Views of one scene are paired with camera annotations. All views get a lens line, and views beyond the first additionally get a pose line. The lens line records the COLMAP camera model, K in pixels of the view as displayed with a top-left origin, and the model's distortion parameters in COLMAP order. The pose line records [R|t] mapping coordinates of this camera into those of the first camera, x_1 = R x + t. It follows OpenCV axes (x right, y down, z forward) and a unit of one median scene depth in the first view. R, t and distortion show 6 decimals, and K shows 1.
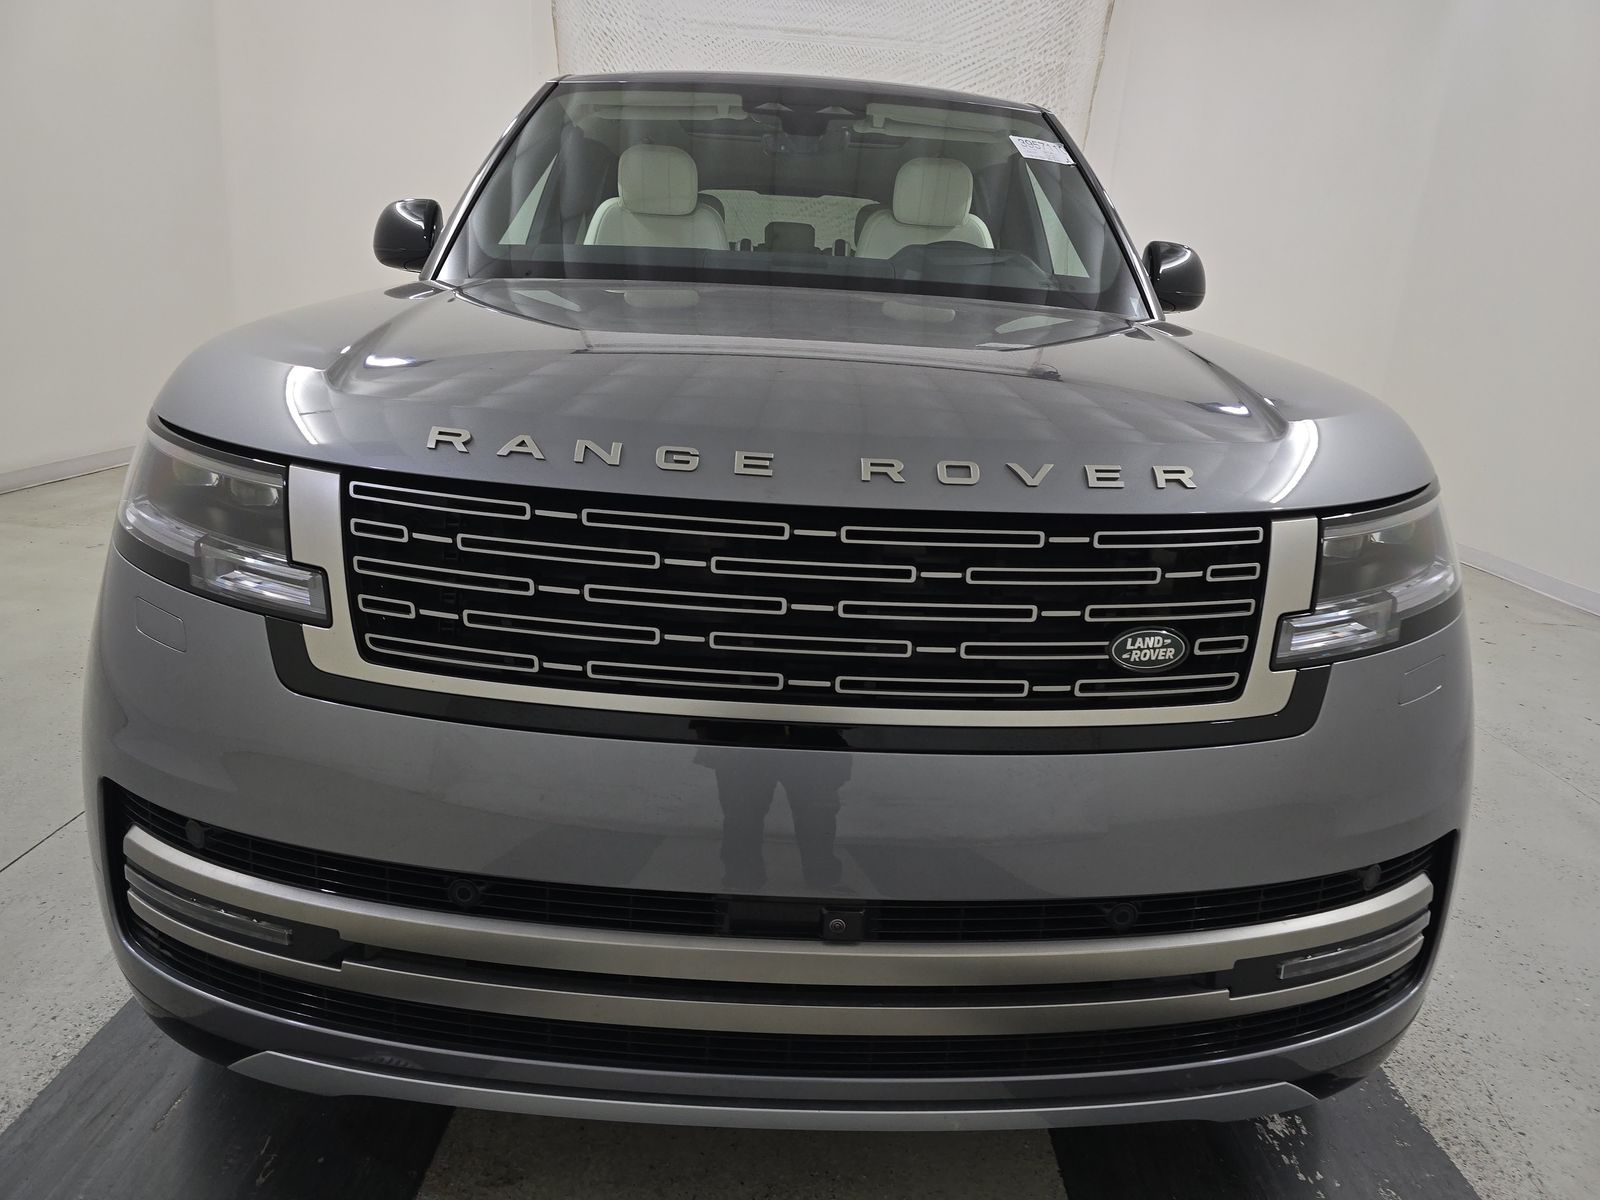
lens RADIAL K [[1096.1, 0, 796.7], [0, 1096.1, 602.6], [0, 0, 1]] dist [0.025769, -0.016117]
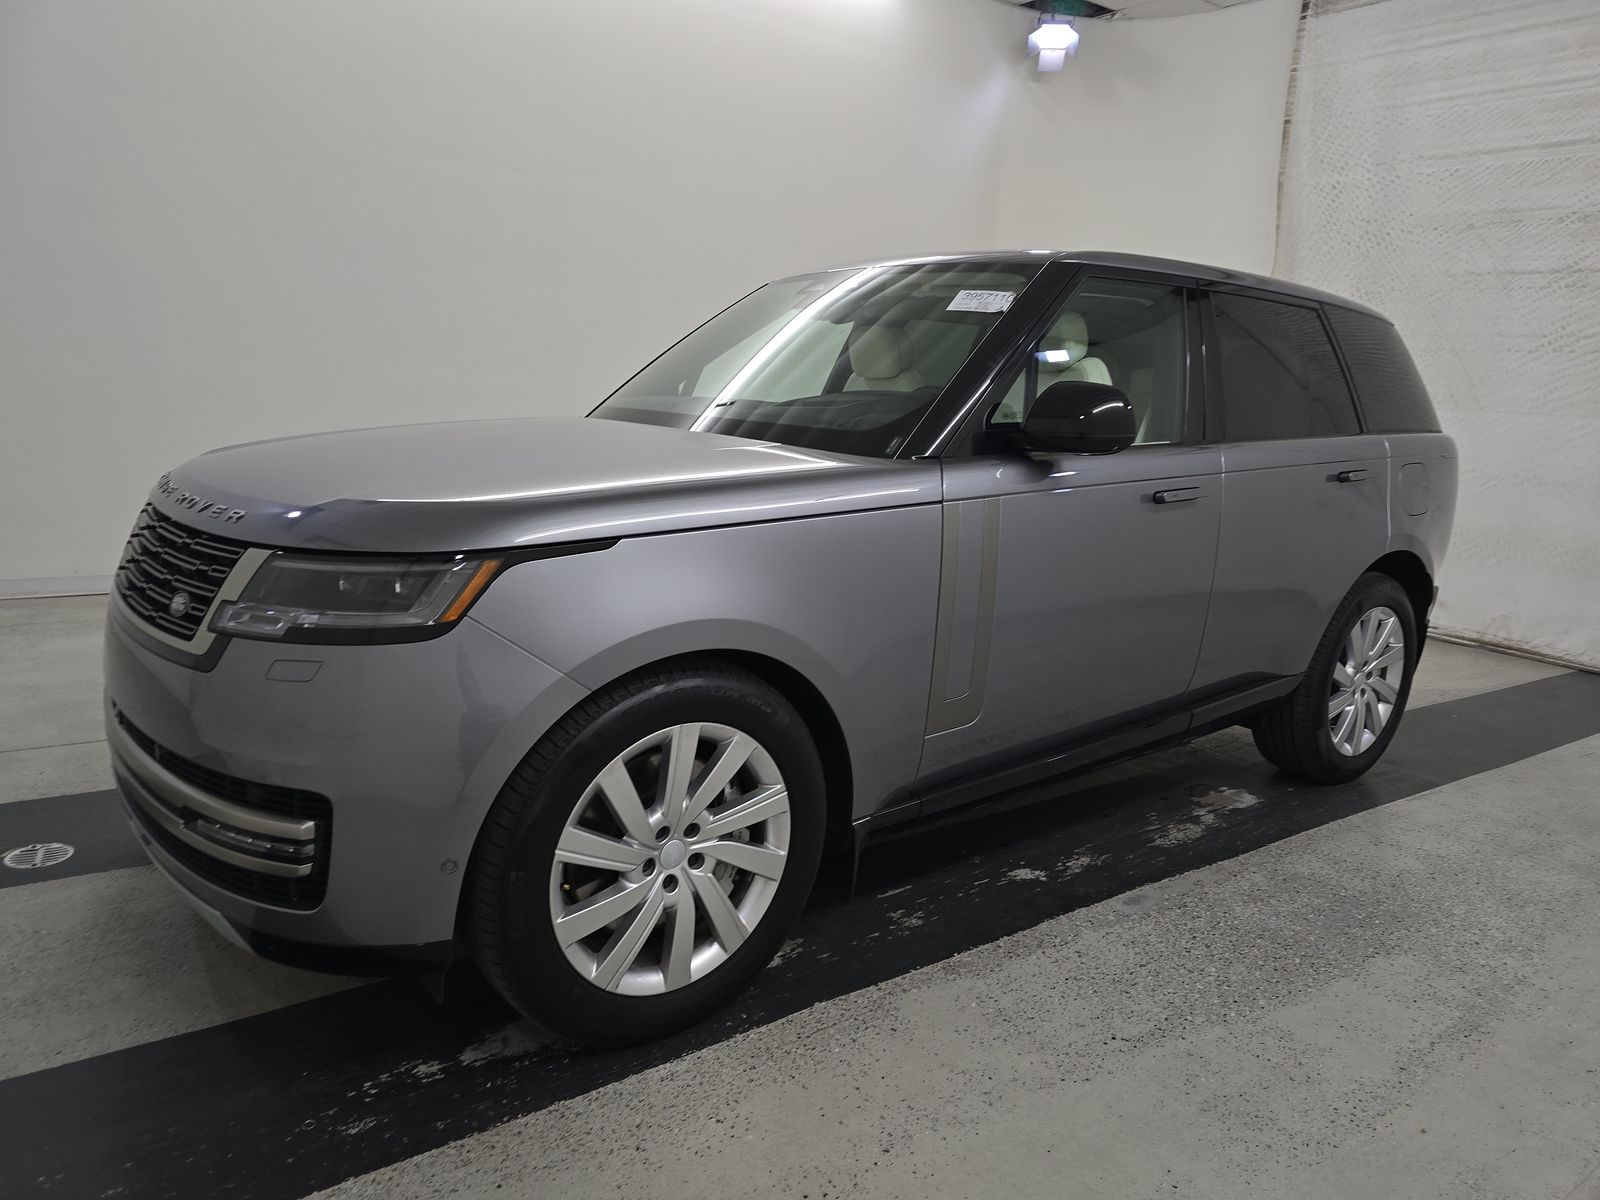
lens RADIAL K [[1096.1, 0, 803.1], [0, 1096.1, 600.6], [0, 0, 1]] dist [0.025769, -0.016117]
pose [[0.590152, 0.130658, -0.796649, 1.622772], [-0.237555, 0.971231, -0.016687, -0.120074], [0.771550, 0.199096, 0.604212, 0.478263]]
